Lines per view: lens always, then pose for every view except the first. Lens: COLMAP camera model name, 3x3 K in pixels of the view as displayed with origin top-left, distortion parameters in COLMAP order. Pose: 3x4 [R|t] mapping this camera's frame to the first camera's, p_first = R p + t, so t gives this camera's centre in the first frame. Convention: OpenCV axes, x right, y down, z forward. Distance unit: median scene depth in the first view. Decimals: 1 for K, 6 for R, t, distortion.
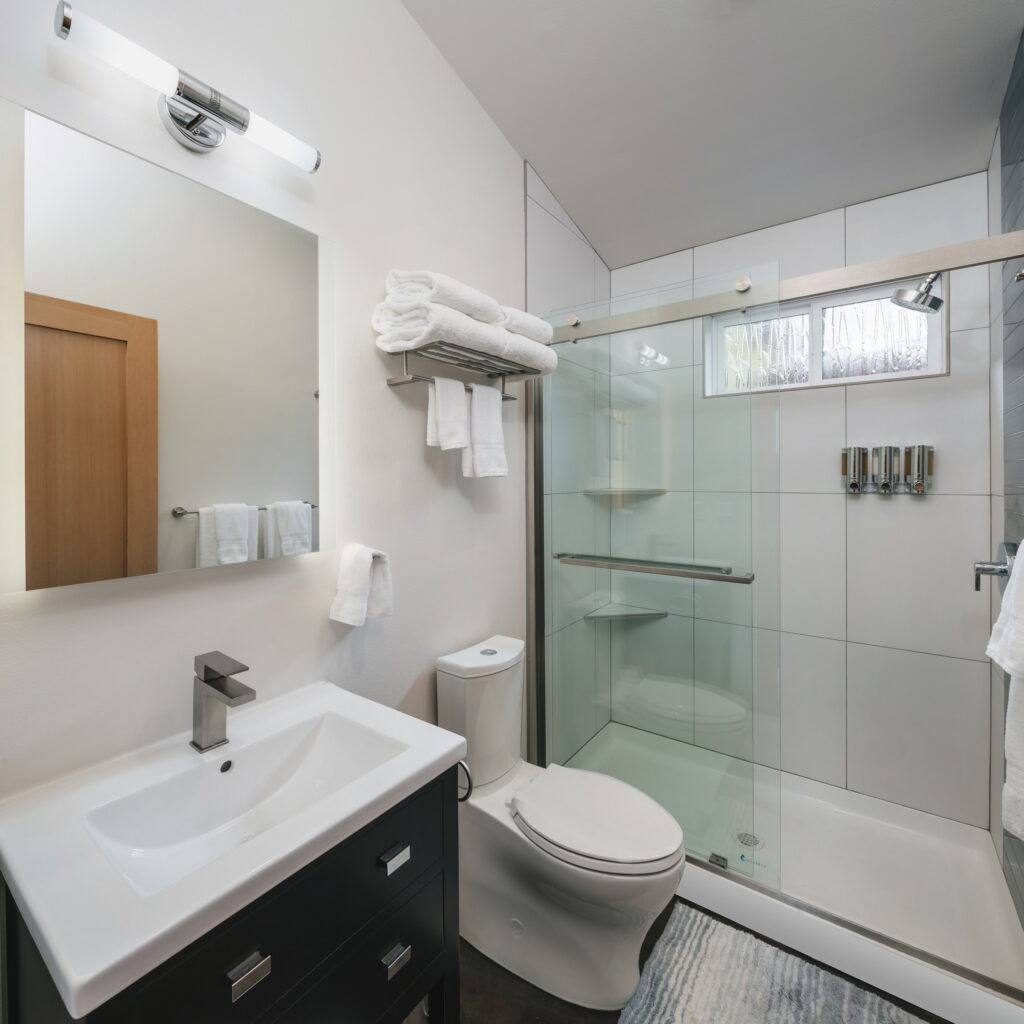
lens RADIAL K [[497.5, 0, 490.8], [0, 497.5, 504.7], [0, 0, 1]] dist [-0.002579, -0.001252]
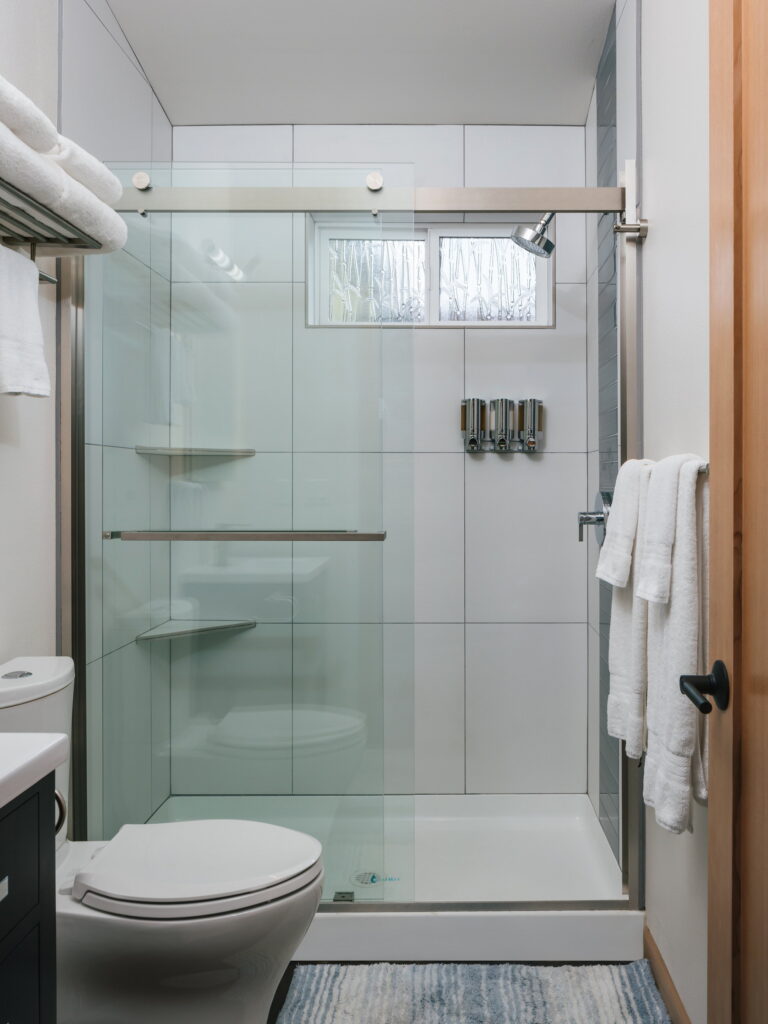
lens RADIAL K [[814.3, 0, 387.0], [0, 814.3, 514.3], [0, 0, 1]] dist [-0.017287, 0.007674]
pose [[0.836062, 0.011688, 0.548510, -0.193635], [-0.004065, 0.999878, -0.015109, 0.118857], [-0.548619, 0.010402, 0.836008, -0.122347]]
